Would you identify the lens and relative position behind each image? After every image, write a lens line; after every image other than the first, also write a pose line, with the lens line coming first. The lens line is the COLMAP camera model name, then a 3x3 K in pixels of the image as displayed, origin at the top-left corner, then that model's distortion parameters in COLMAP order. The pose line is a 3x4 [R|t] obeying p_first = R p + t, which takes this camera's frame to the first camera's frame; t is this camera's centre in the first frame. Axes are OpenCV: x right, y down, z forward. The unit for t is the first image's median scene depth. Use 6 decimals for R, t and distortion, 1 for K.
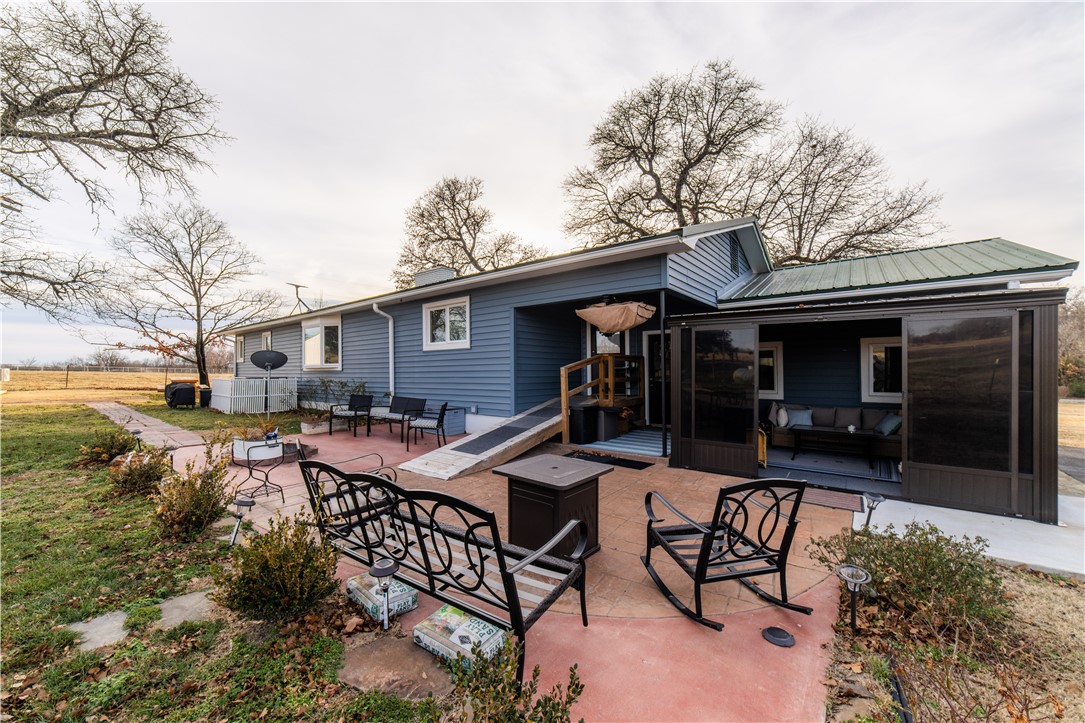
lens RADIAL K [[414.3, 0, 539.3], [0, 414.3, 363.7], [0, 0, 1]] dist [-0.023824, 0.011456]
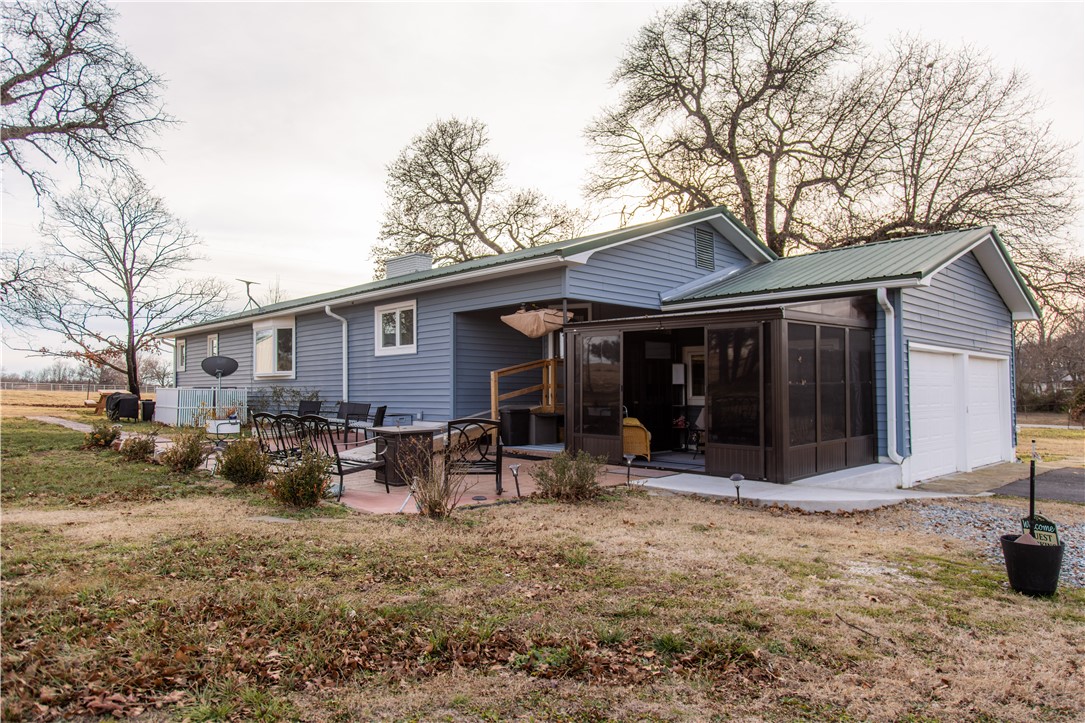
lens RADIAL K [[713.7, 0, 541.7], [0, 713.7, 367.8], [0, 0, 1]] dist [0.008108, -0.000981]
pose [[0.990570, -0.000812, -0.137007, 0.234607], [-0.001516, 0.999856, -0.016888, 0.016427], [0.137001, 0.016936, 0.990426, -0.412042]]
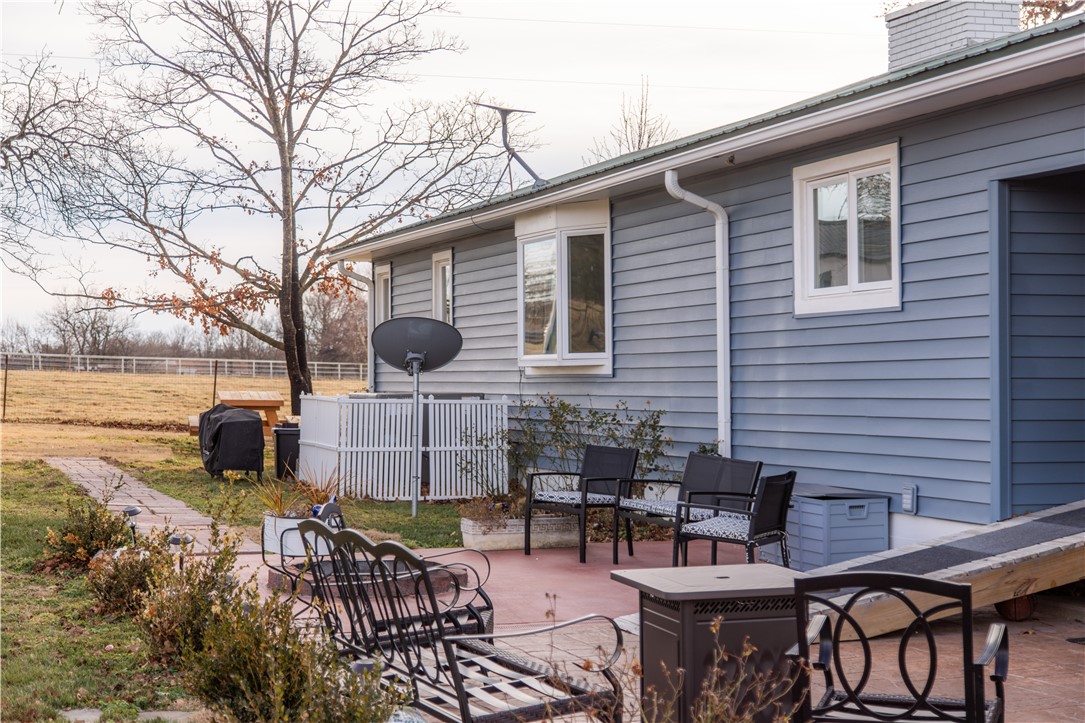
lens RADIAL K [[2002.0, 0, 542.5], [0, 2002.0, 361.5], [0, 0, 1]] dist [-0.000410, 0.138687]
pose [[0.832041, 0.000984, -0.554713, 0.302581], [0.005613, 0.999932, 0.010193, -0.008715], [0.554686, -0.011595, 0.831979, -0.285174]]
